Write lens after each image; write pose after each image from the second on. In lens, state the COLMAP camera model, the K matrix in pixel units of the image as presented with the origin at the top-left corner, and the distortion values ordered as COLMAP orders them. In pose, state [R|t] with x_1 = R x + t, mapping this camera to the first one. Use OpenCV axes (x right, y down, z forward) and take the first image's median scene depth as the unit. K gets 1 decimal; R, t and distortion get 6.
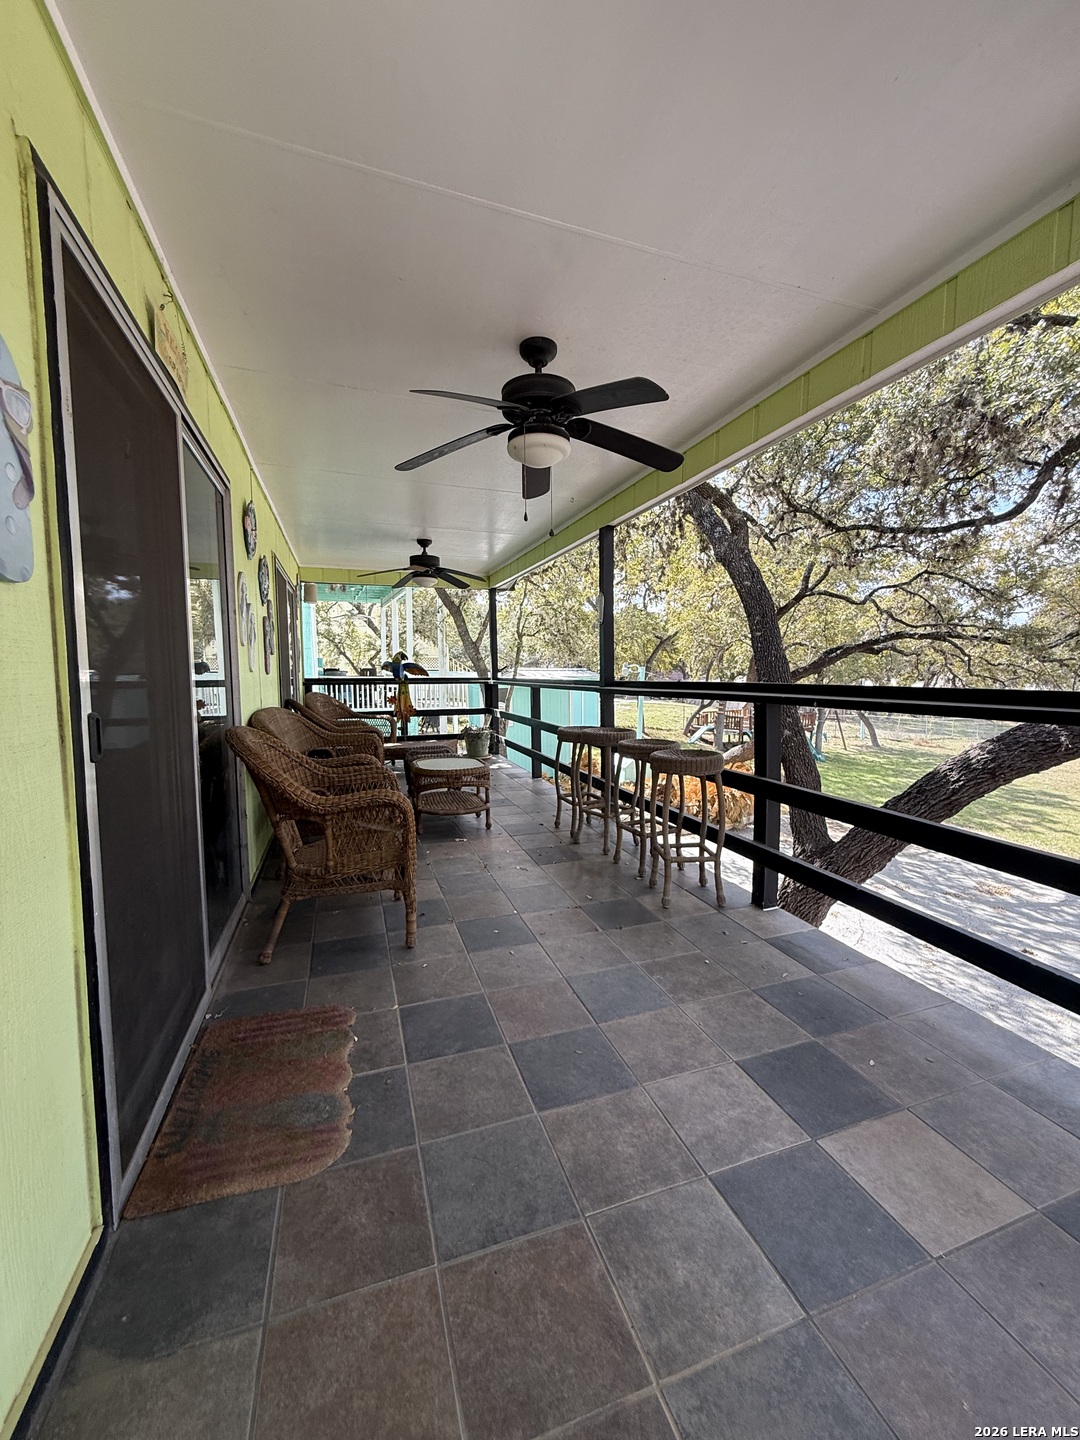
lens RADIAL K [[576.0, 0, 540.7], [0, 576.0, 714.4], [0, 0, 1]] dist [0.000811, -0.000012]
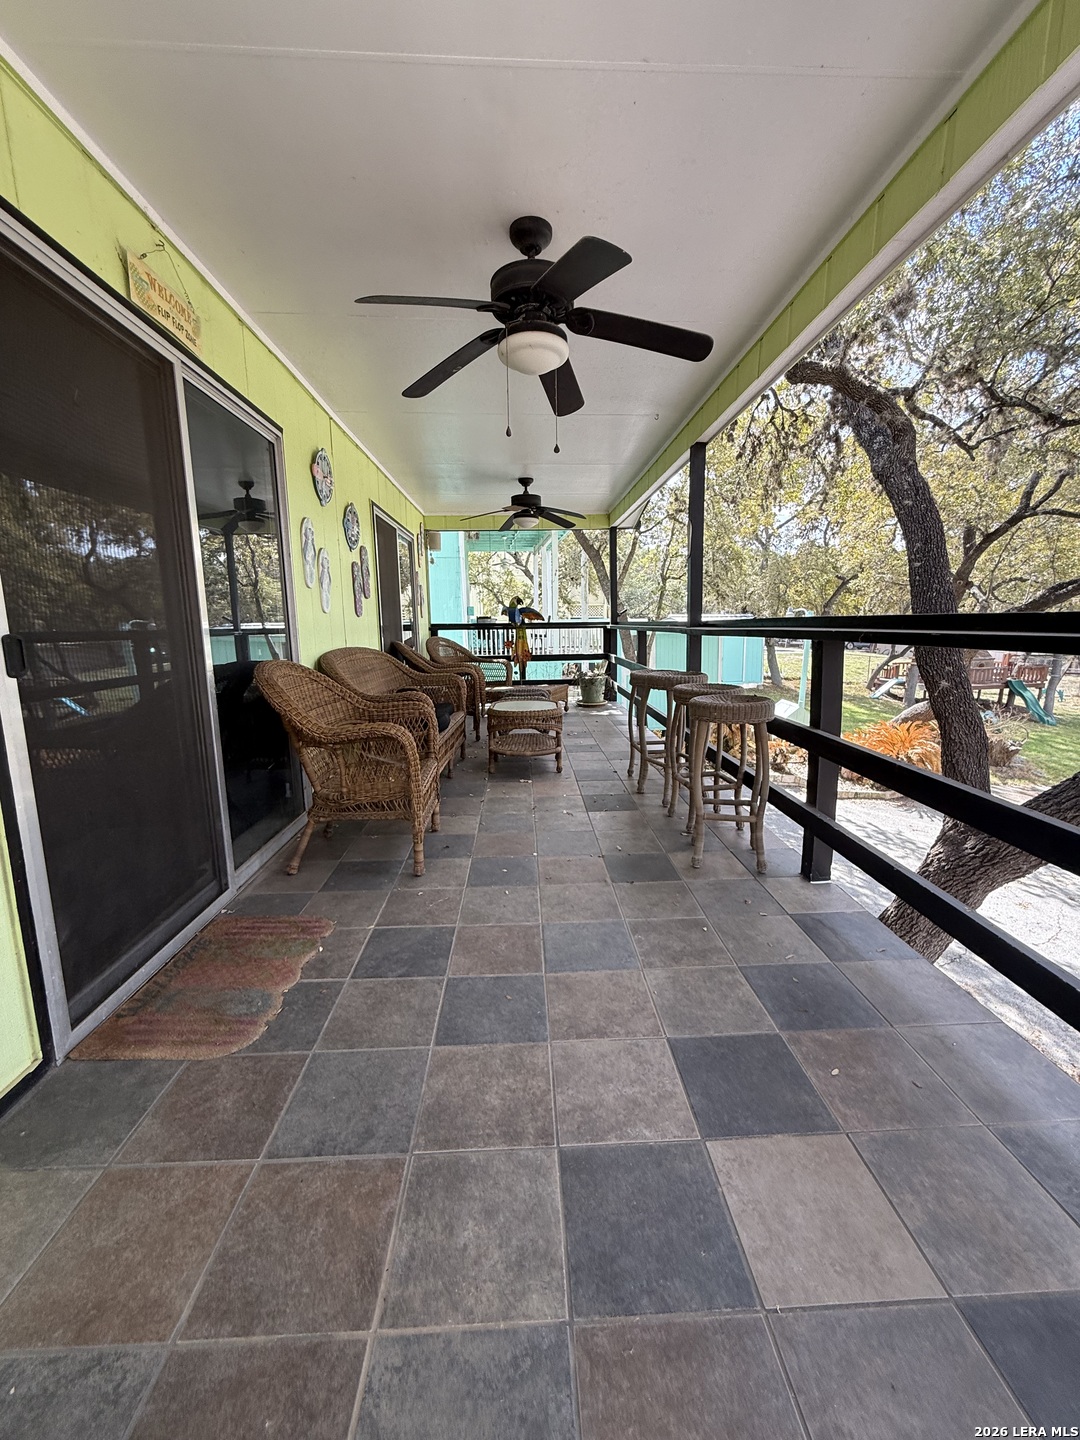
lens RADIAL K [[576.0, 0, 540.7], [0, 576.0, 714.4], [0, 0, 1]] dist [0.000811, -0.000012]
pose [[0.957855, 0.036505, -0.284922, 0.237520], [-0.011420, 0.995947, 0.089210, 0.017338], [0.287024, -0.082196, 0.954391, 0.084179]]
